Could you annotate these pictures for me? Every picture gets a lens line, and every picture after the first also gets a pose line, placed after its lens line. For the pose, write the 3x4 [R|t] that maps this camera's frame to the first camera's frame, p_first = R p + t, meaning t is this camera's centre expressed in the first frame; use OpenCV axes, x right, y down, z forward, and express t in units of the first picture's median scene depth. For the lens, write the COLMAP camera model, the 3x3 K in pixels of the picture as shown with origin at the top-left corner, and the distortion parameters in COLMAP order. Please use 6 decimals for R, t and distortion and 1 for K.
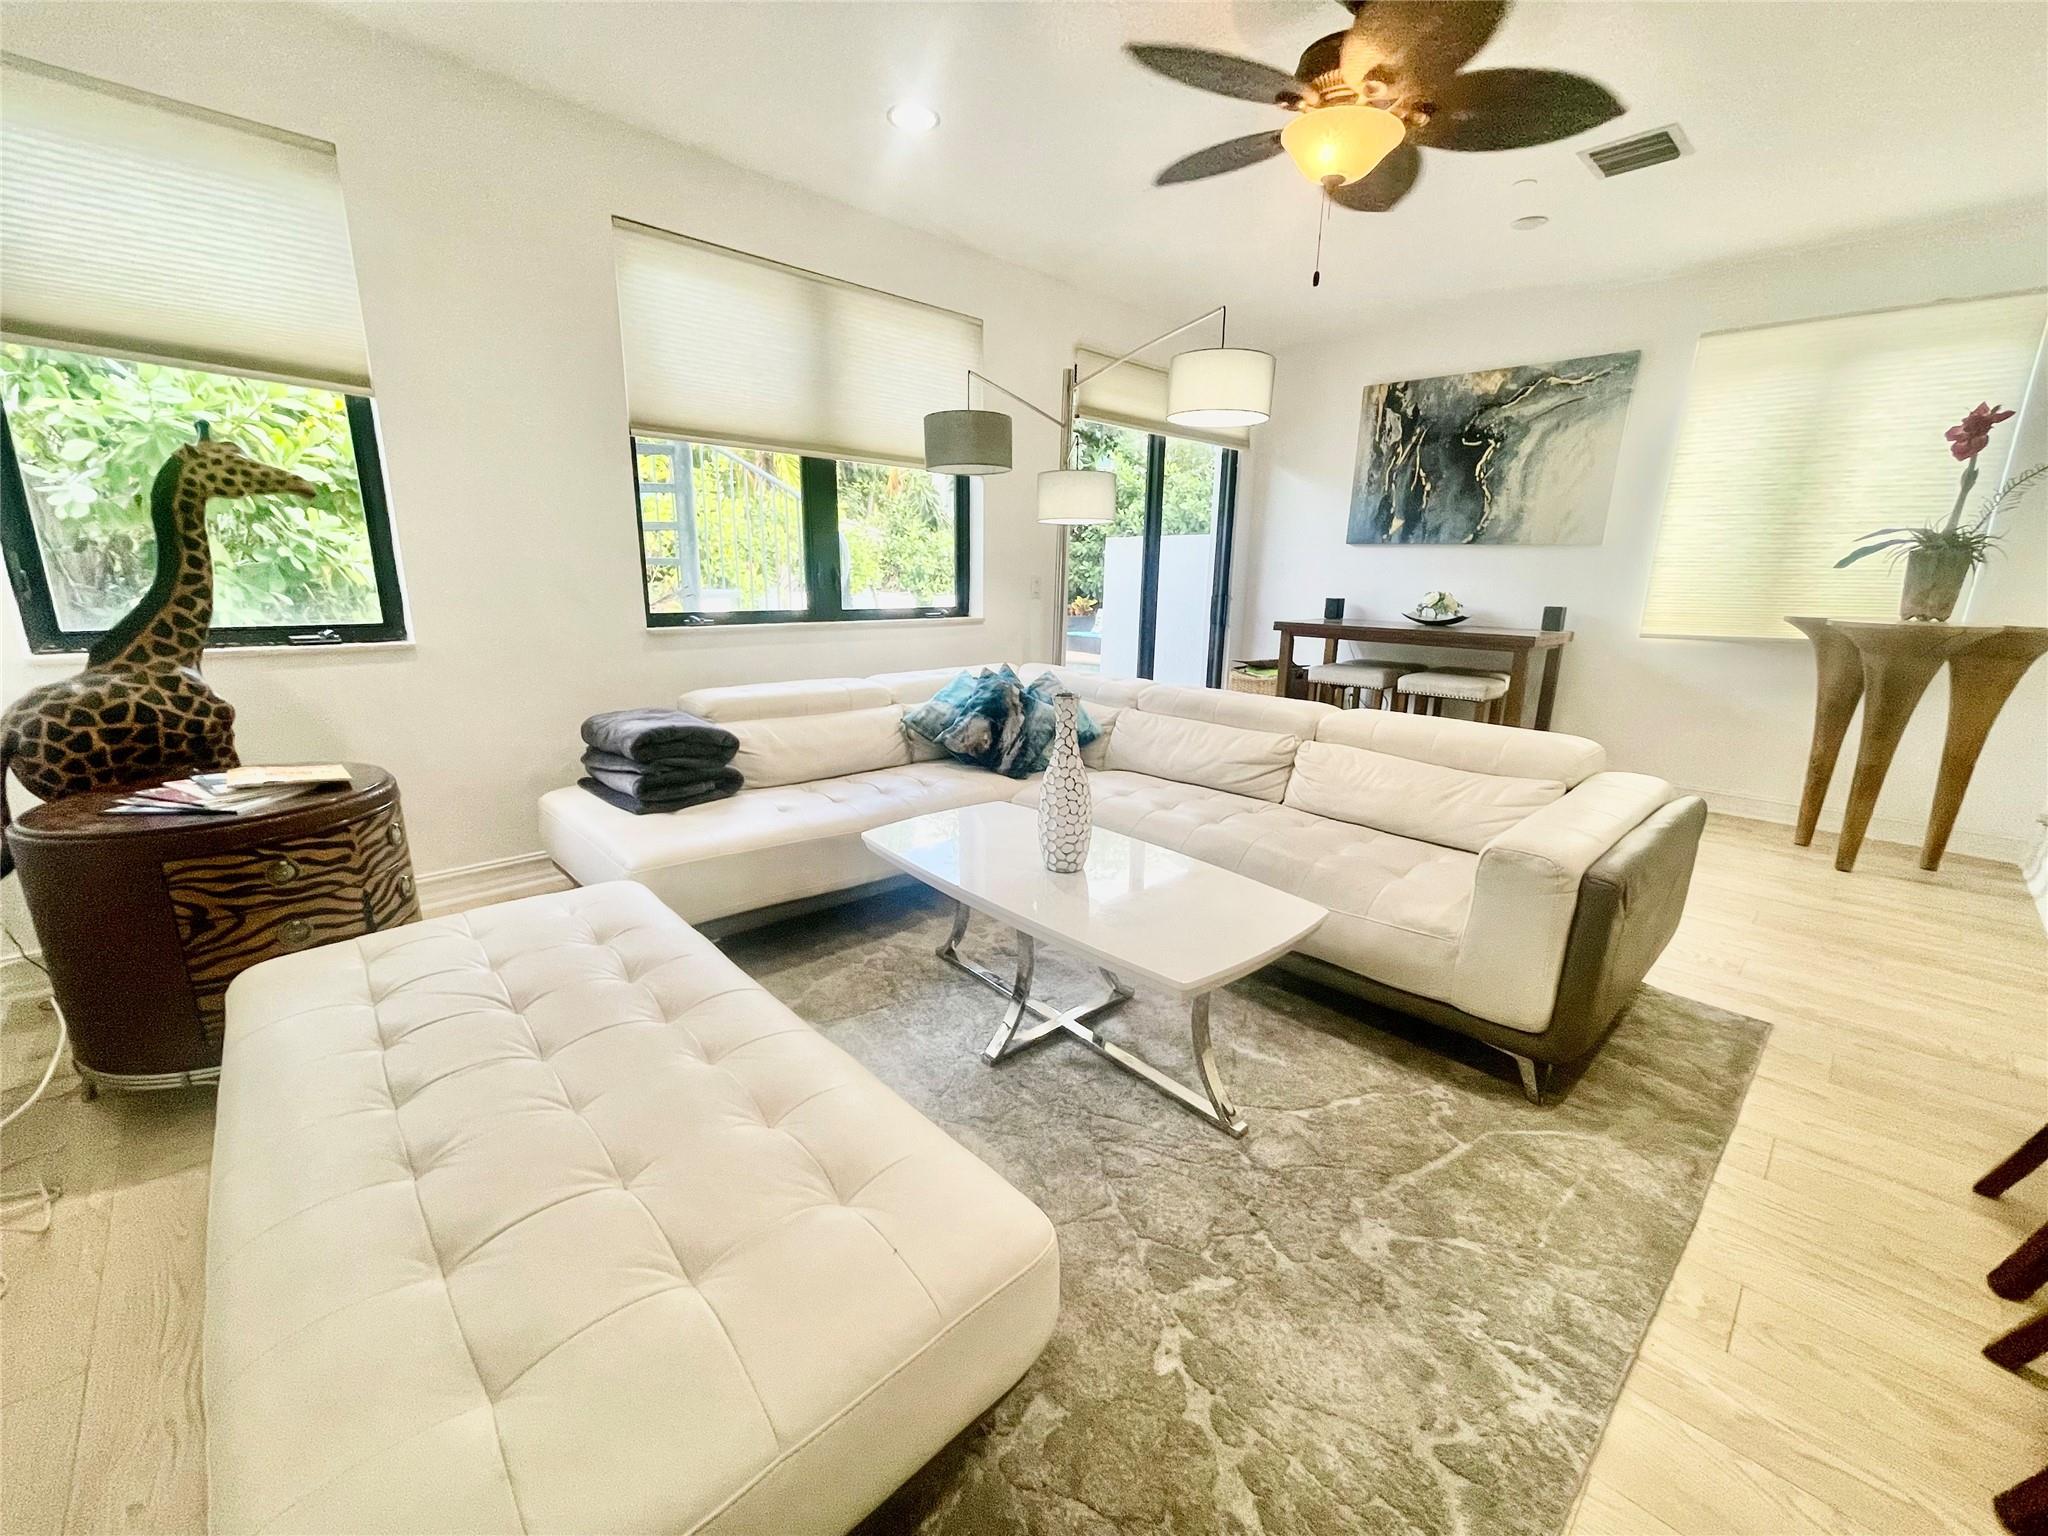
lens RADIAL K [[825.2, 0, 1017.2], [0, 825.2, 773.4], [0, 0, 1]] dist [0.000511, 0.000752]
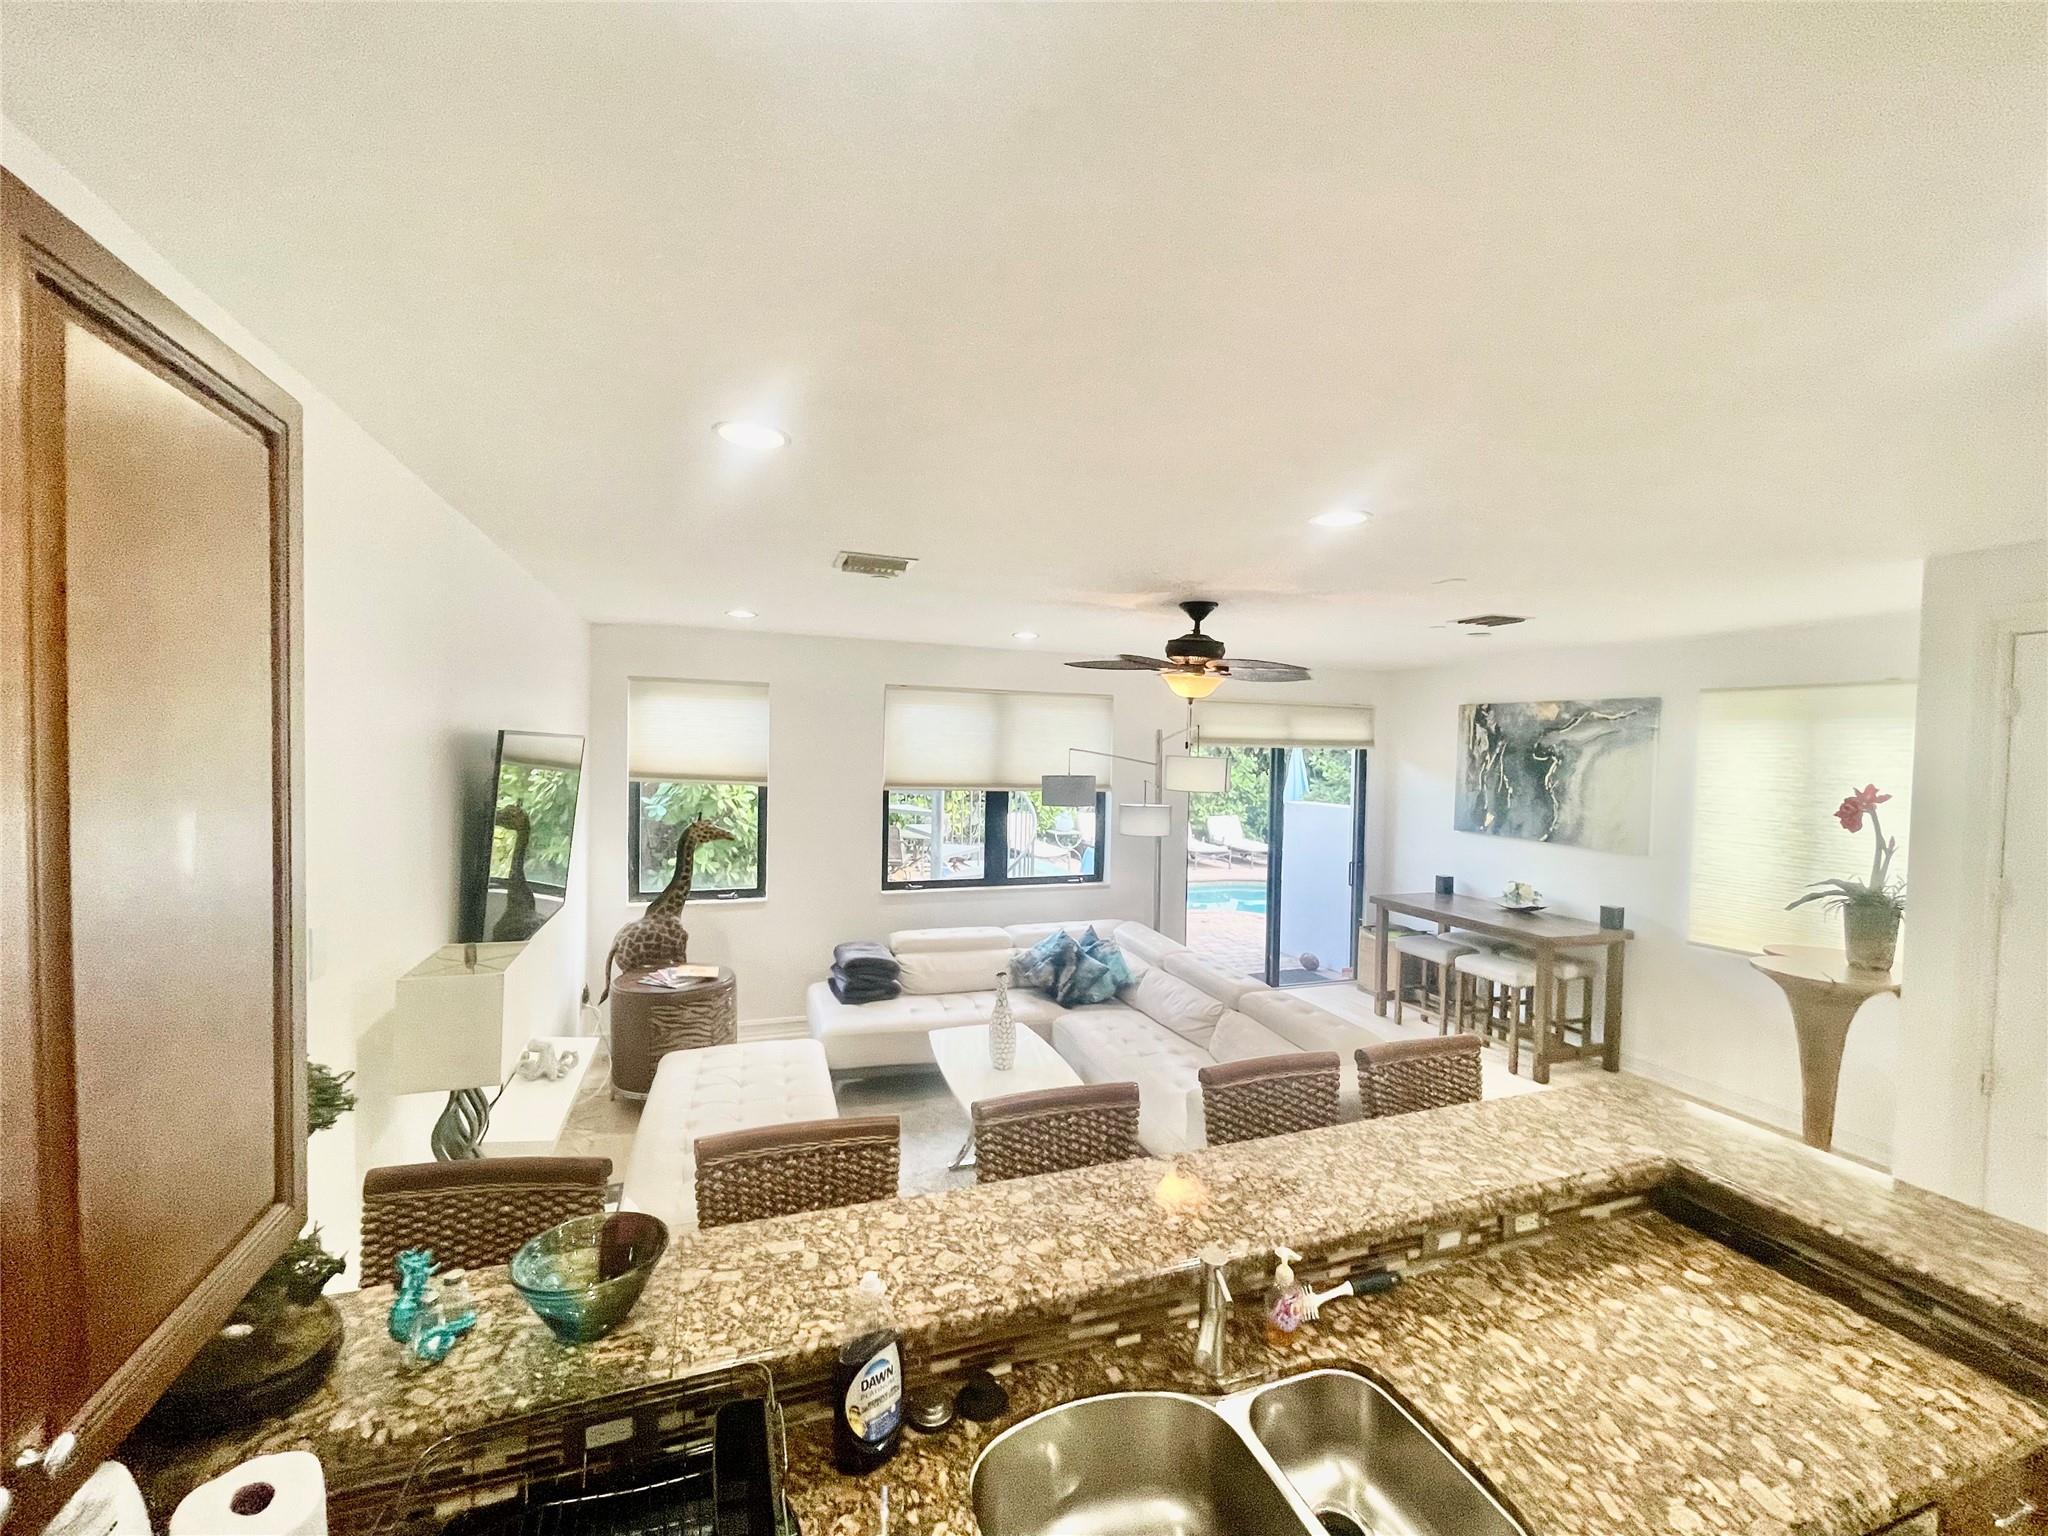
lens RADIAL K [[827.6, 0, 1017.7], [0, 827.6, 771.3], [0, 0, 1]] dist [0.011464, 0.000227]
pose [[0.910910, 0.010840, -0.412462, 0.519906], [-0.102633, 0.974188, -0.201058, -0.098139], [0.399636, 0.225478, 0.888510, -0.490381]]
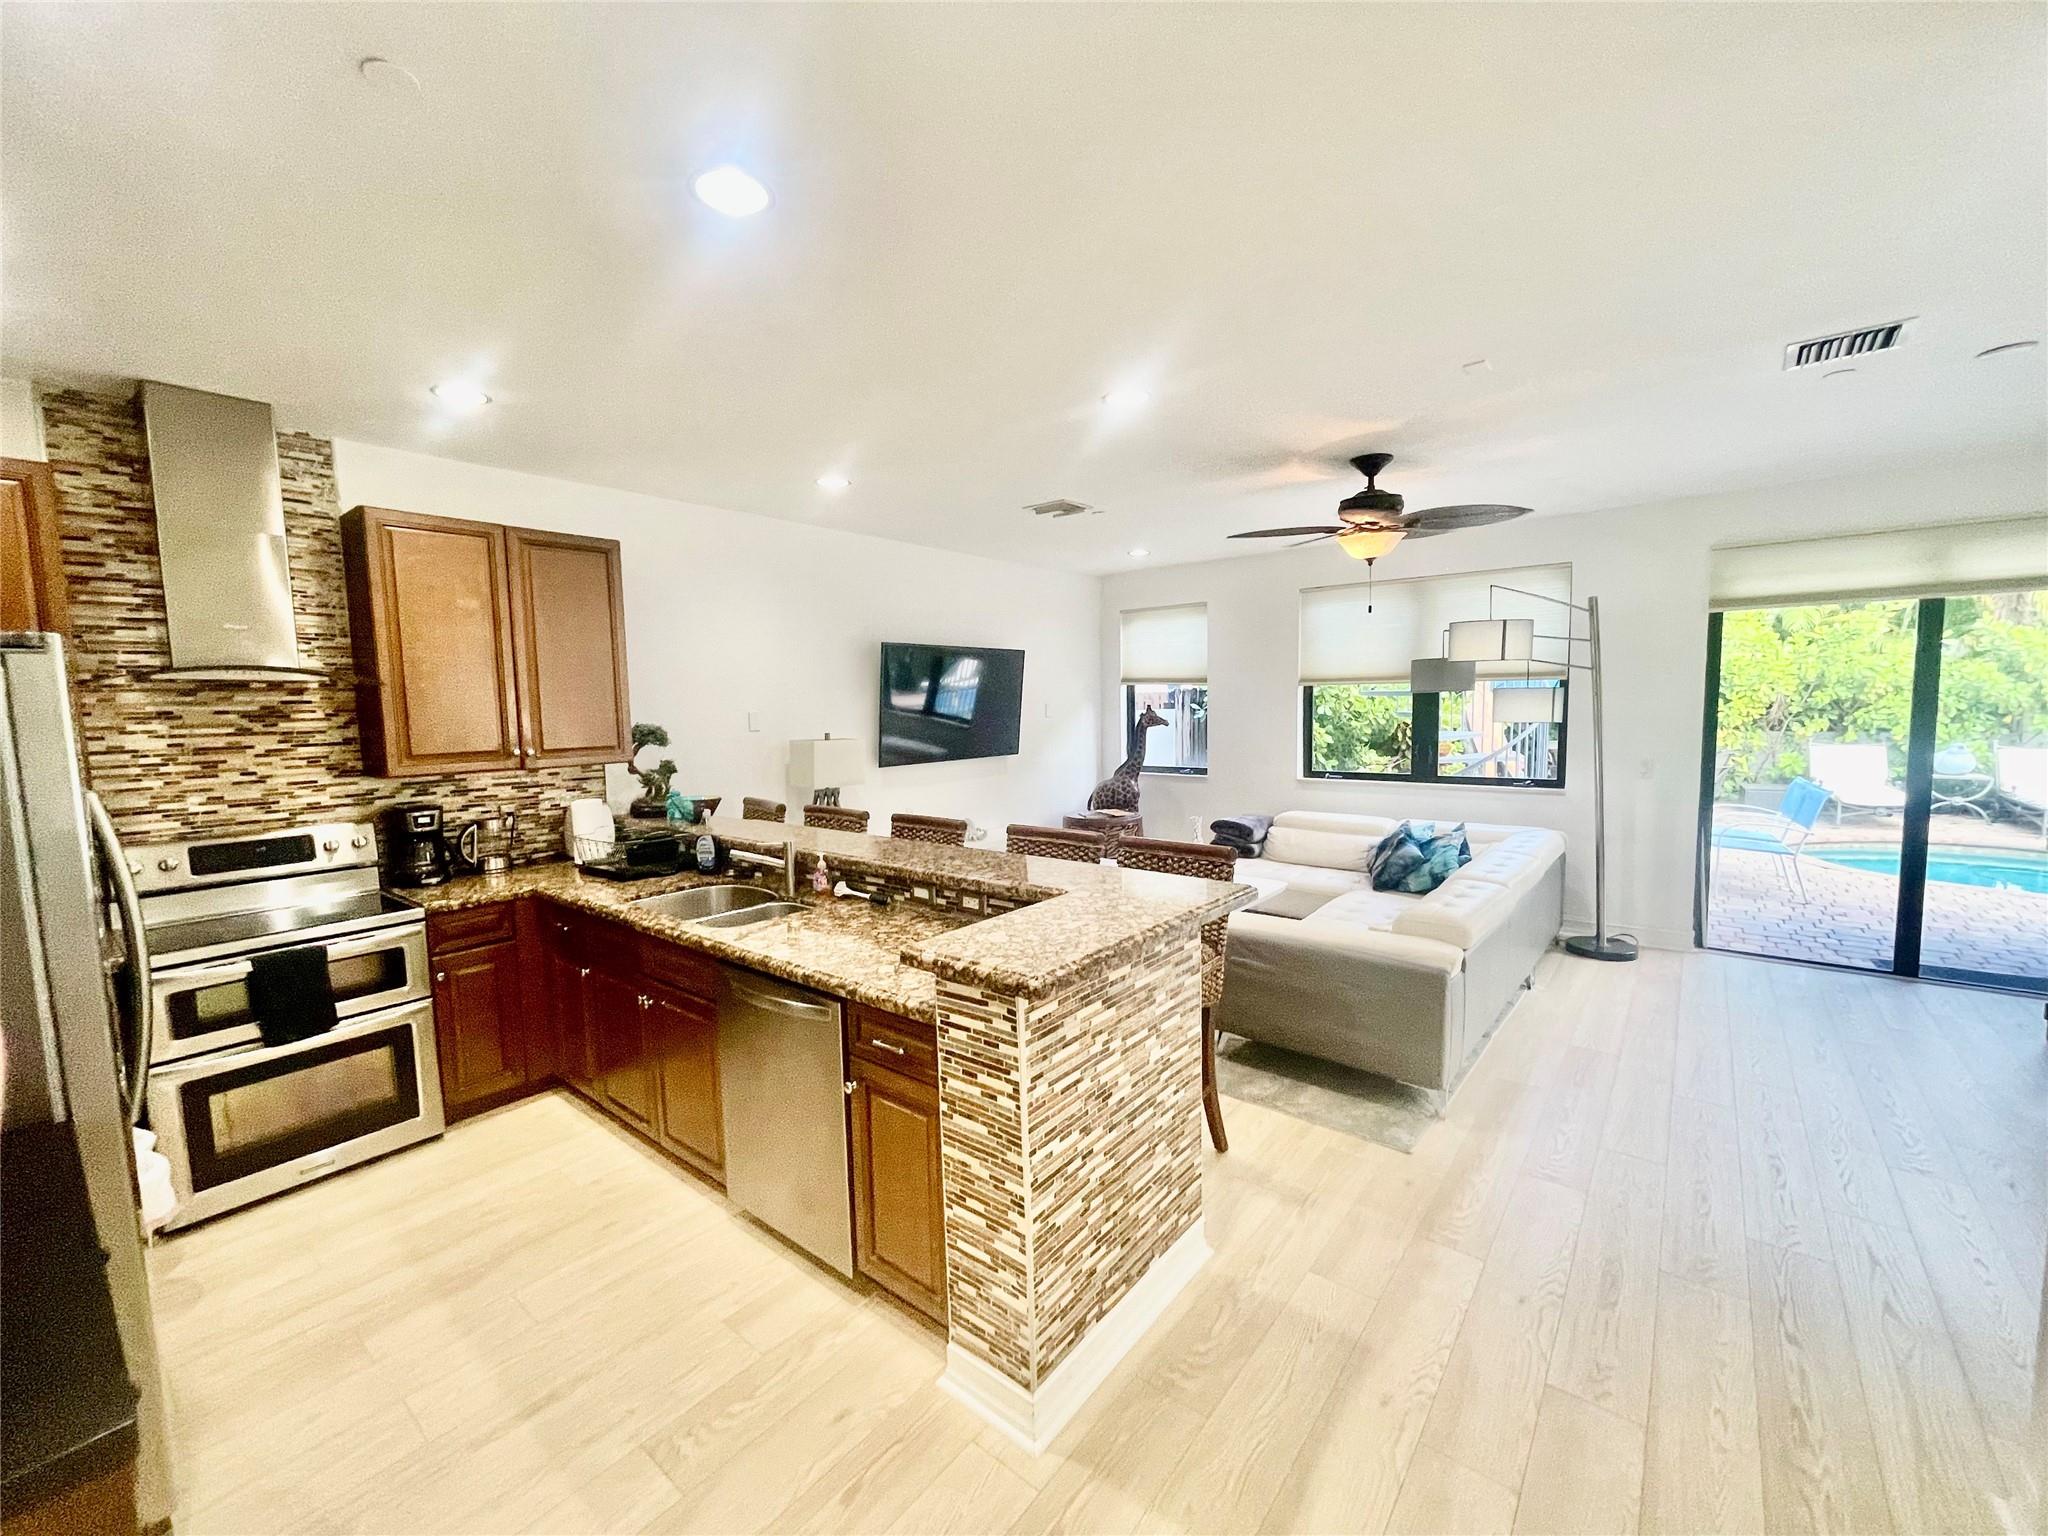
lens RADIAL K [[825.2, 0, 1017.2], [0, 825.2, 773.4], [0, 0, 1]] dist [0.000511, 0.000752]
pose [[0.114055, 0.069185, -0.991063, 1.357717], [-0.220154, 0.974530, 0.042695, -0.117609], [0.968774, 0.213316, 0.126381, 0.096845]]
